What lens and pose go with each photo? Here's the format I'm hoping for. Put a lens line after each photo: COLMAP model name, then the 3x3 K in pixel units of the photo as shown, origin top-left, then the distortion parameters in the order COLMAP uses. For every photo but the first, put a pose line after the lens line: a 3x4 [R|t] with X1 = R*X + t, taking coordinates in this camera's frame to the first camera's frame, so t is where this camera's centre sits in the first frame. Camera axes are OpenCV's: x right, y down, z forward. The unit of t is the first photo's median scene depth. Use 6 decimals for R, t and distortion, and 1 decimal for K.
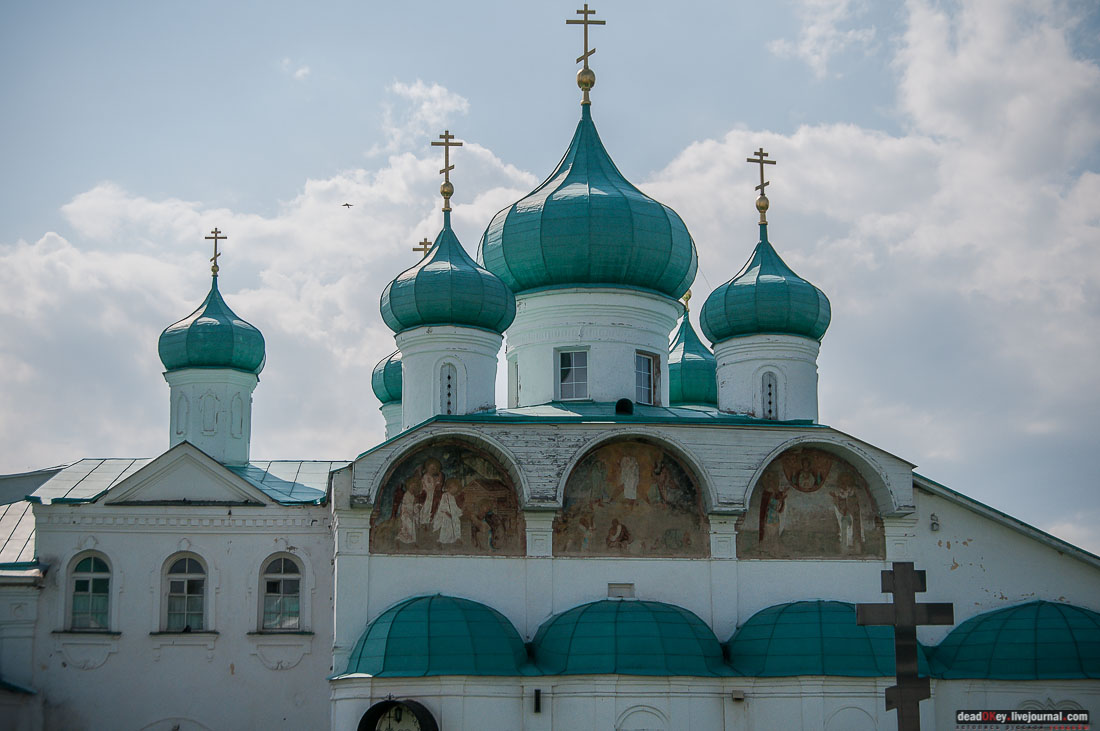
lens RADIAL K [[1888.8, 0, 546.3], [0, 1888.8, 359.9], [0, 0, 1]] dist [0.052901, 0.000000]
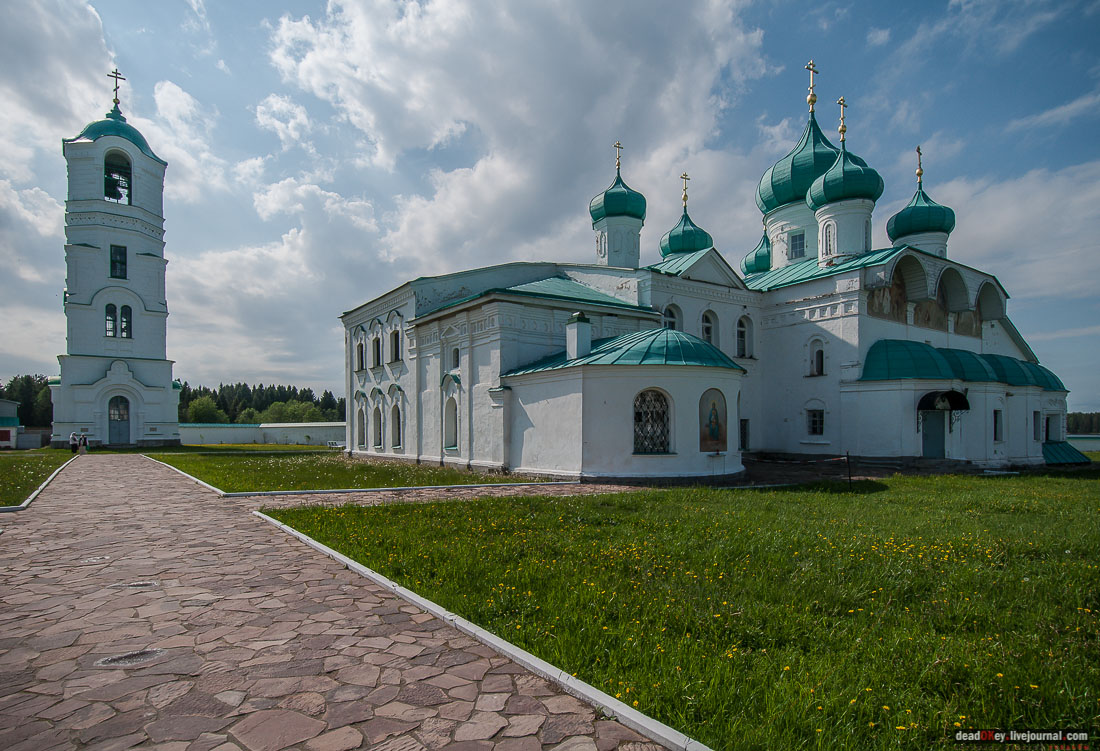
lens RADIAL K [[602.7, 0, 551.4], [0, 602.7, 428.8], [0, 0, 1]] dist [-0.002135, 0.001652]
pose [[0.879983, -0.002578, 0.474998, -0.642955], [-0.095151, 0.978761, 0.181588, 0.131589], [-0.465377, -0.204991, 0.861048, 0.596601]]
